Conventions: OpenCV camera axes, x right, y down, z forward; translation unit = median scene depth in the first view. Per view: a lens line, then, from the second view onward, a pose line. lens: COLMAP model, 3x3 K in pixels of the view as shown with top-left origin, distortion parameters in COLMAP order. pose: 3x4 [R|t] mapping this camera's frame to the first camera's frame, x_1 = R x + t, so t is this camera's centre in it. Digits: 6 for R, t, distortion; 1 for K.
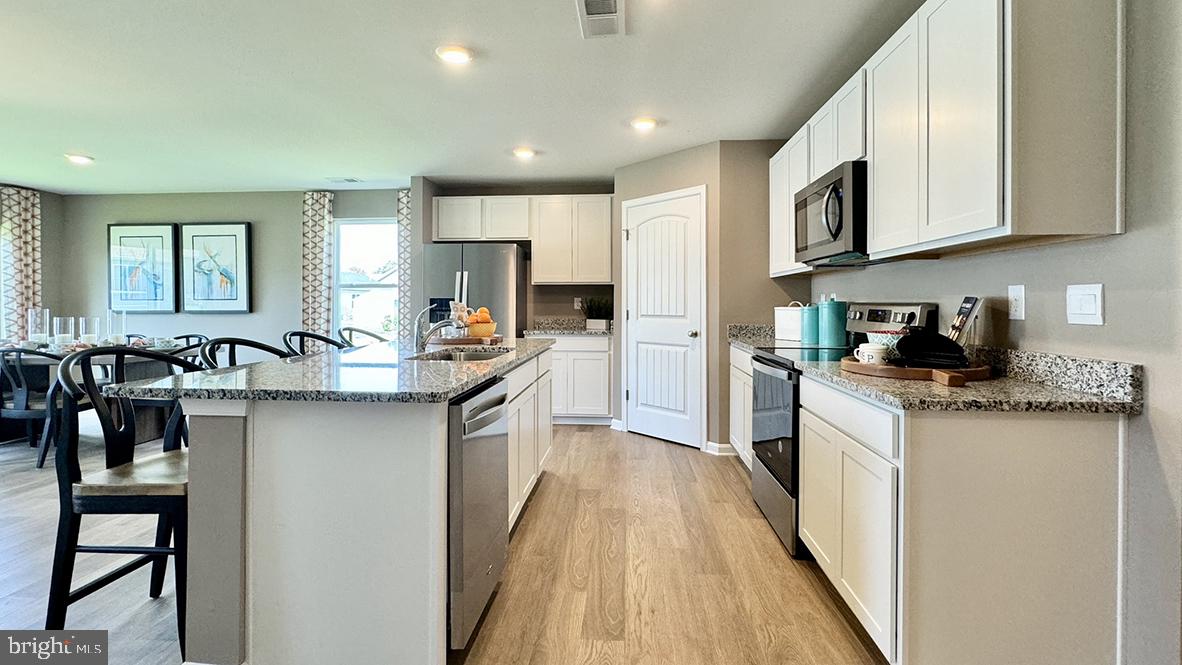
lens RADIAL K [[533.3, 0, 589.5], [0, 533.3, 305.1], [0, 0, 1]] dist [-0.003861, 0.000334]
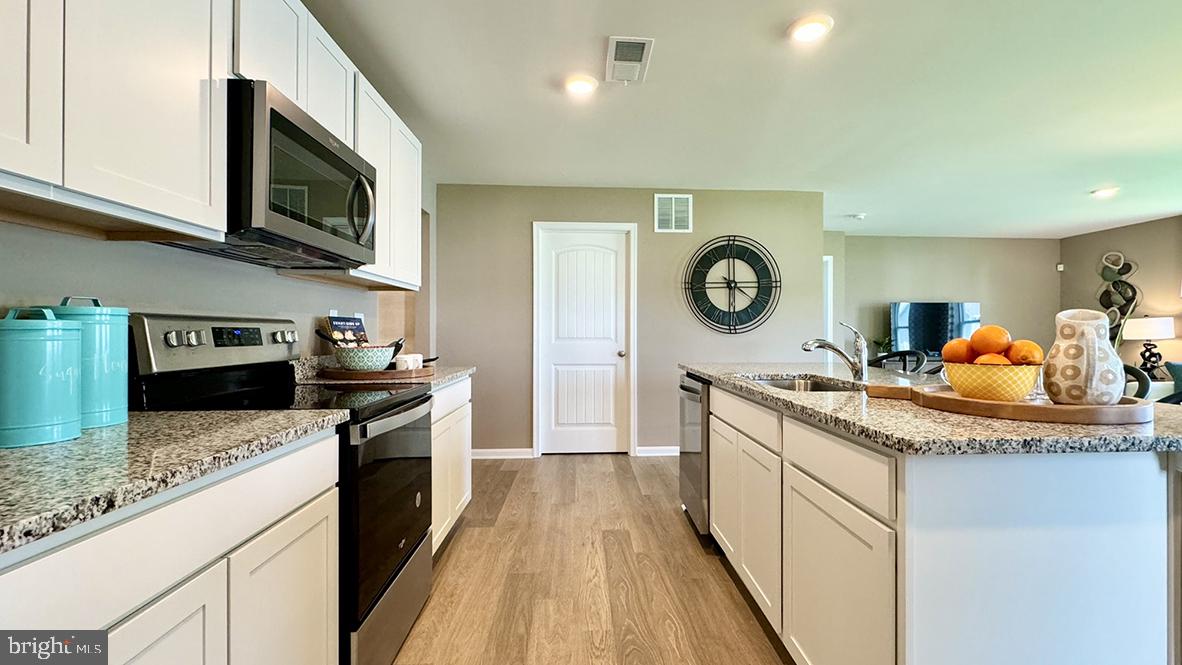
lens RADIAL K [[498.7, 0, 609.1], [0, 498.7, 324.4], [0, 0, 1]] dist [-0.008860, -0.000506]
pose [[-0.991004, -0.005023, -0.133739, 0.108108], [-0.004324, 0.999975, -0.005514, 0.003437], [0.133763, -0.004886, -0.991001, 1.087287]]
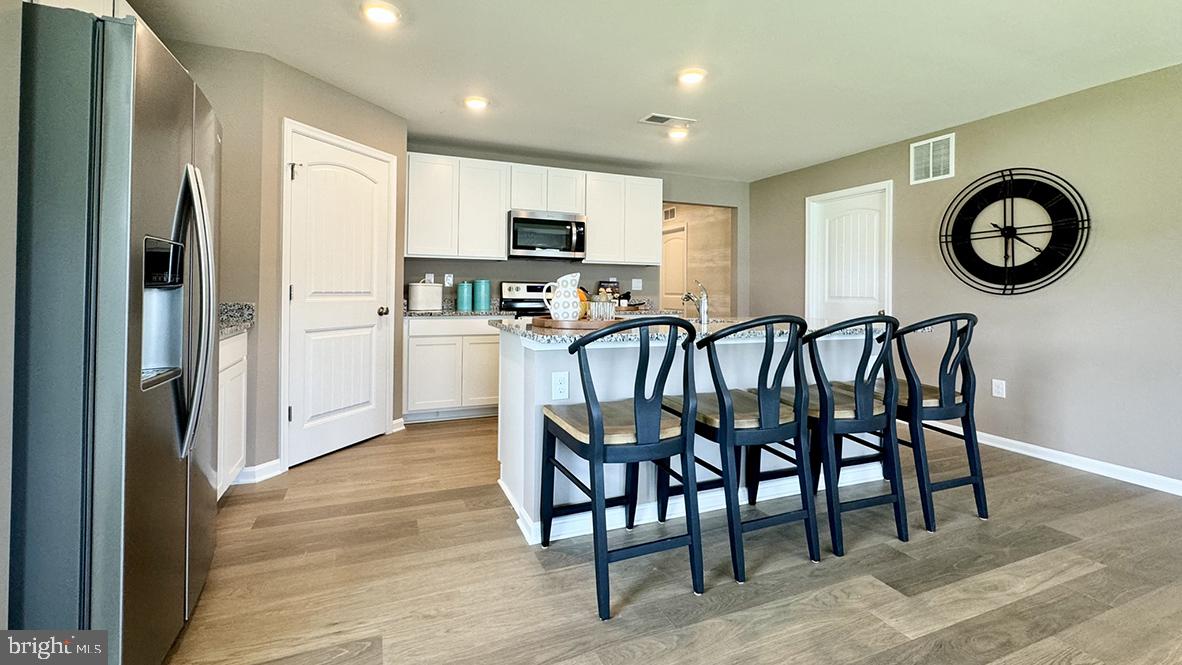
lens RADIAL K [[498.7, 0, 569.5], [0, 498.7, 285.8], [0, 0, 1]] dist [-0.008860, -0.000506]
pose [[-0.433993, 0.001721, 0.900914, -0.717432], [-0.007697, 0.999955, -0.005617, 0.011323], [-0.900883, -0.009372, -0.433960, 1.085310]]
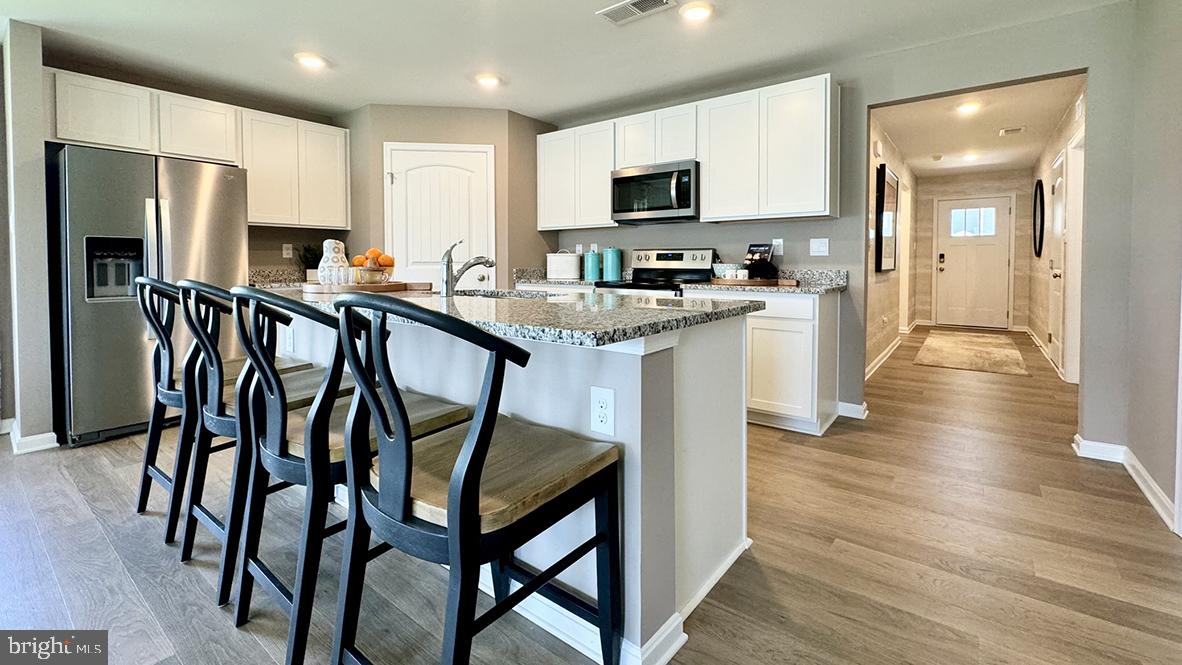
lens RADIAL K [[498.7, 0, 593.5], [0, 498.7, 272.9], [0, 0, 1]] dist [-0.008860, -0.000506]
pose [[0.545732, -0.020277, 0.837714, -0.544323], [0.005681, 0.999774, 0.020499, 0.023143], [-0.837940, -0.006428, 0.545724, 0.240957]]
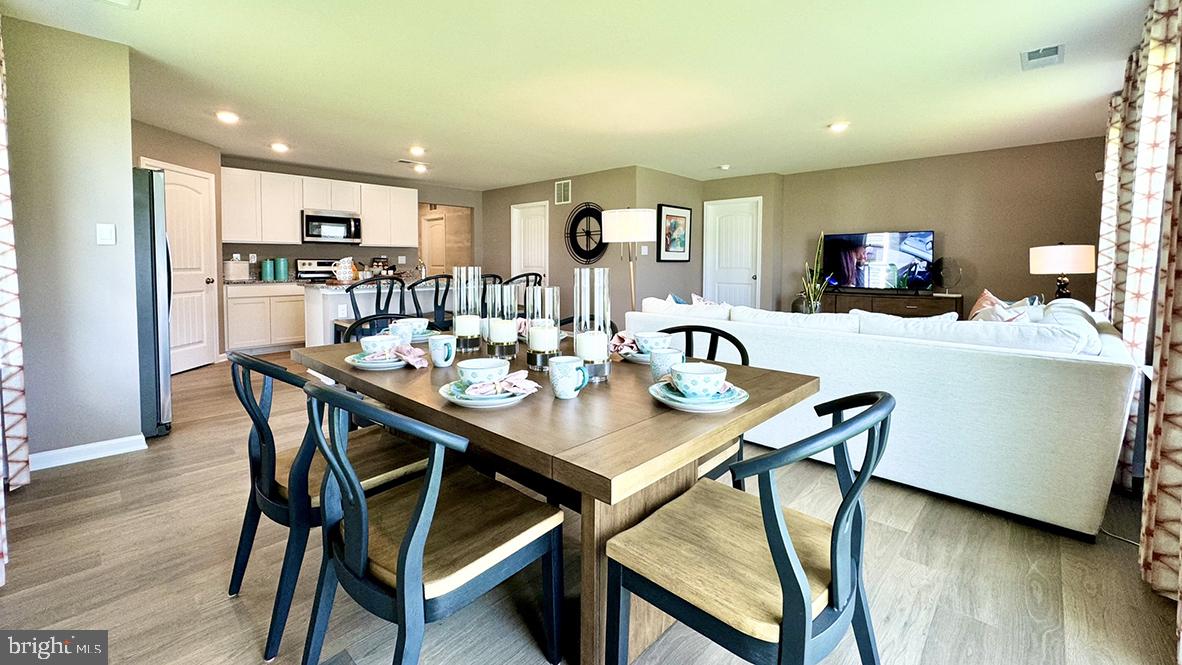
lens RADIAL K [[498.7, 0, 592.3], [0, 498.7, 275.9], [0, 0, 1]] dist [-0.008860, -0.000506]
pose [[-0.775361, -0.018707, 0.631242, -1.370615], [0.002012, 0.999483, 0.032092, 0.001386], [-0.631516, 0.026153, -0.774922, 1.370337]]
